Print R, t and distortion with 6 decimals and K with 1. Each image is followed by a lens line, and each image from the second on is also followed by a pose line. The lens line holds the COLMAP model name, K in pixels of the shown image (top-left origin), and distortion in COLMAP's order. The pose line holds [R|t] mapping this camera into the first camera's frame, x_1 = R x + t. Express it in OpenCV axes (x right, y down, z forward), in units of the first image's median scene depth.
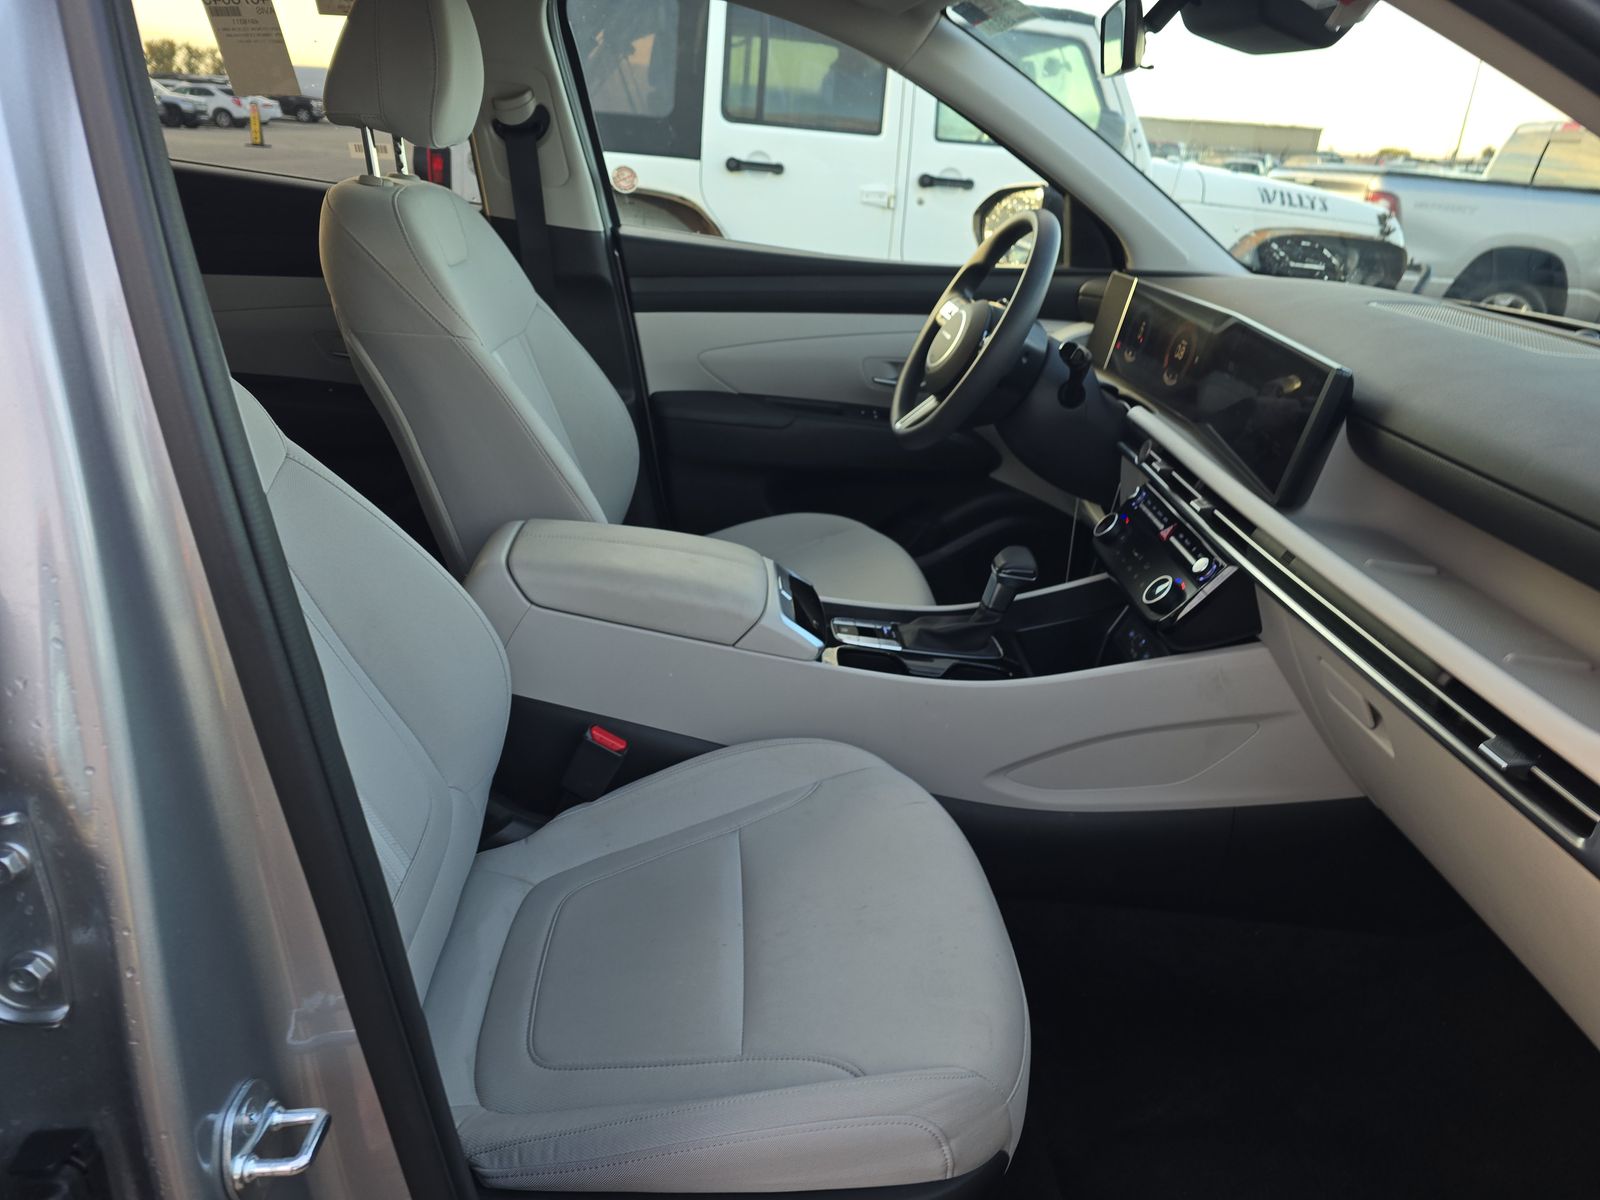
lens RADIAL K [[1051.0, 0, 795.9], [0, 1051.0, 605.4], [0, 0, 1]] dist [0.068298, -0.079896]
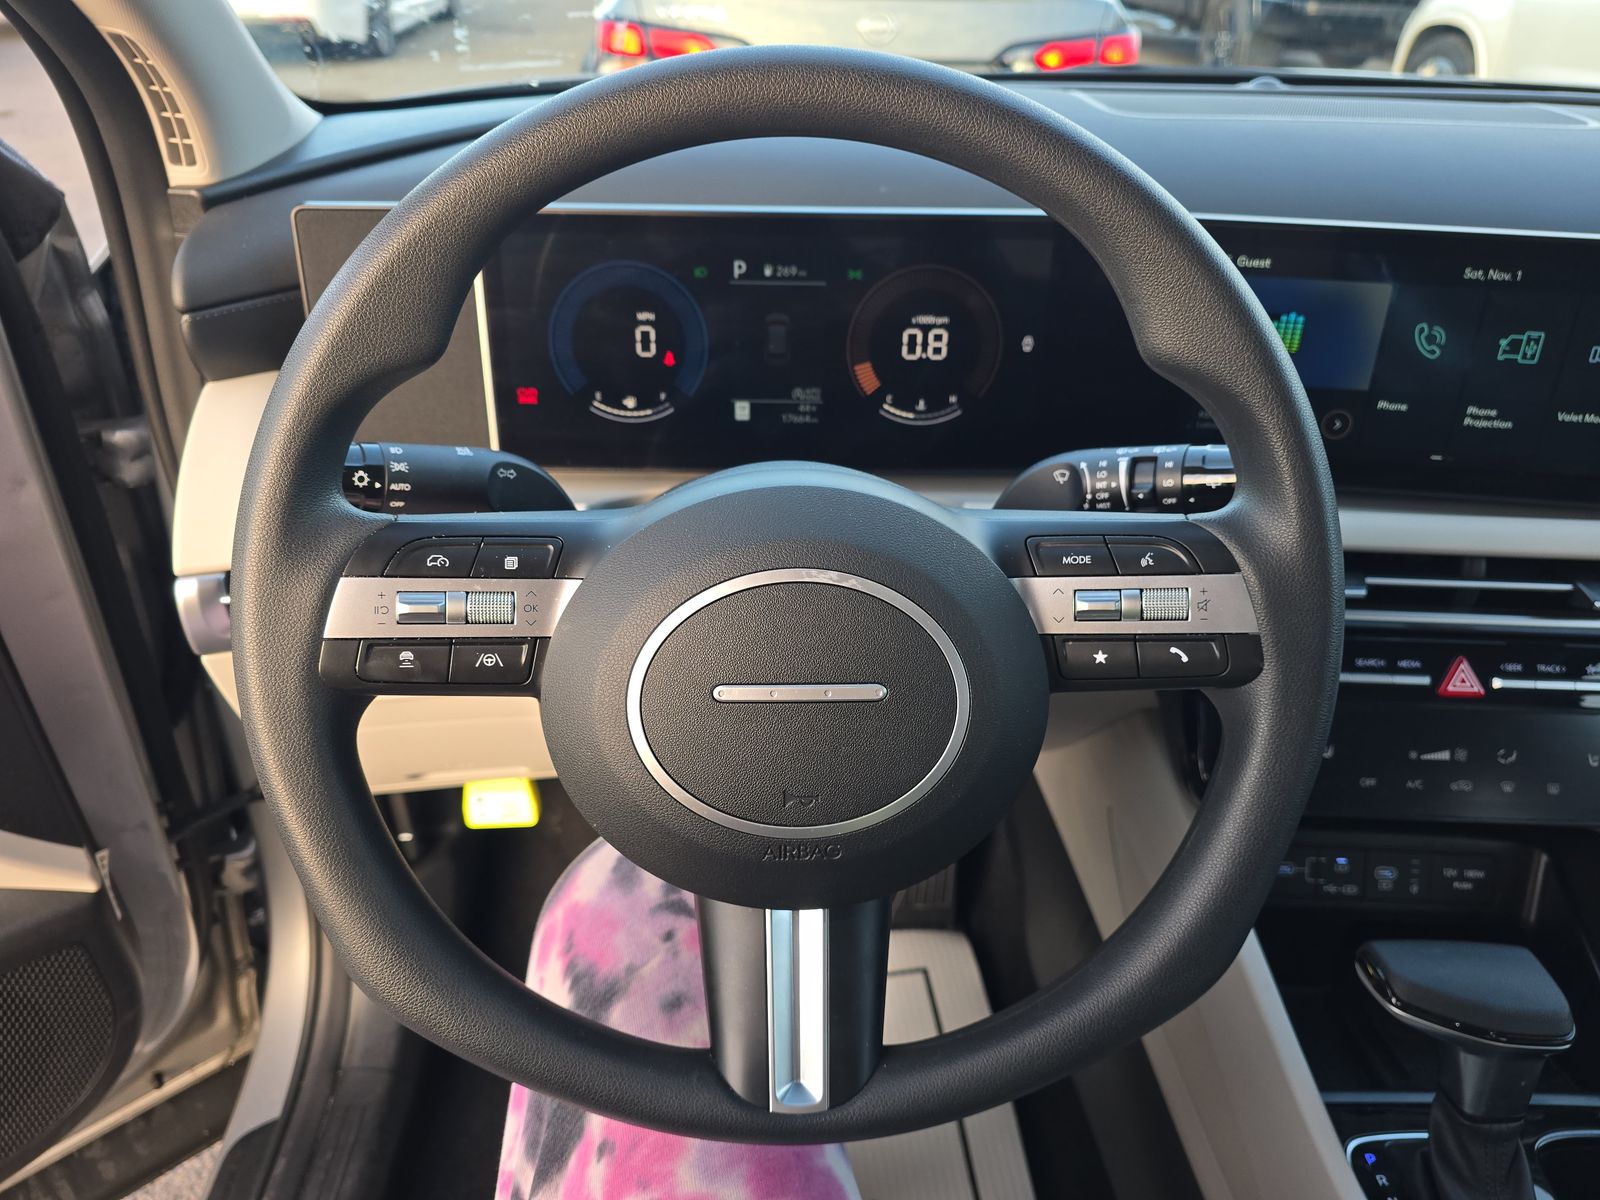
lens RADIAL K [[1051.0, 0, 795.9], [0, 1051.0, 605.4], [0, 0, 1]] dist [0.068298, -0.079896]
pose [[0.015292, -0.661988, 0.749358, 0.005842], [0.382401, 0.696343, 0.607351, -0.585291], [-0.923870, 0.277268, 0.263793, 1.328055]]
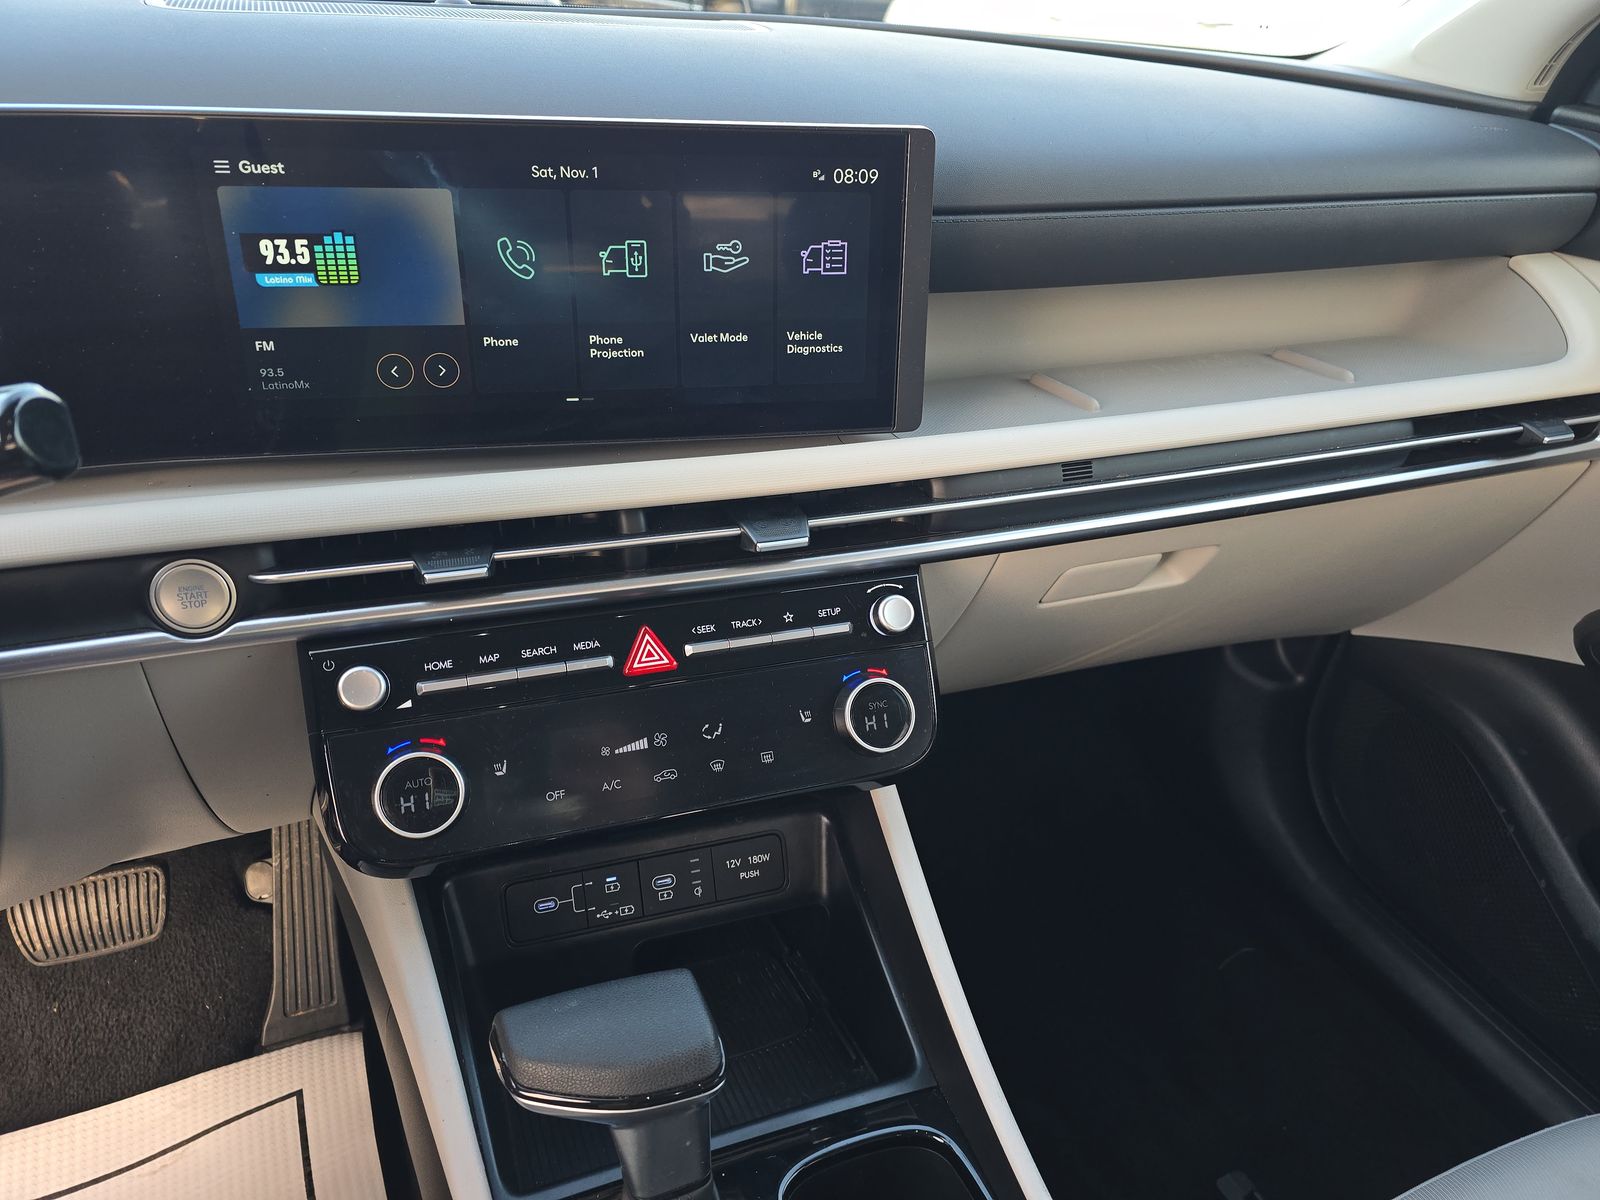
lens RADIAL K [[1051.0, 0, 795.9], [0, 1051.0, 605.4], [0, 0, 1]] dist [0.068298, -0.079896]
pose [[-0.315929, -0.627799, 0.711377, 0.060138], [0.290920, 0.649564, 0.702447, -0.411368], [-0.903081, 0.428877, -0.022577, 1.103569]]
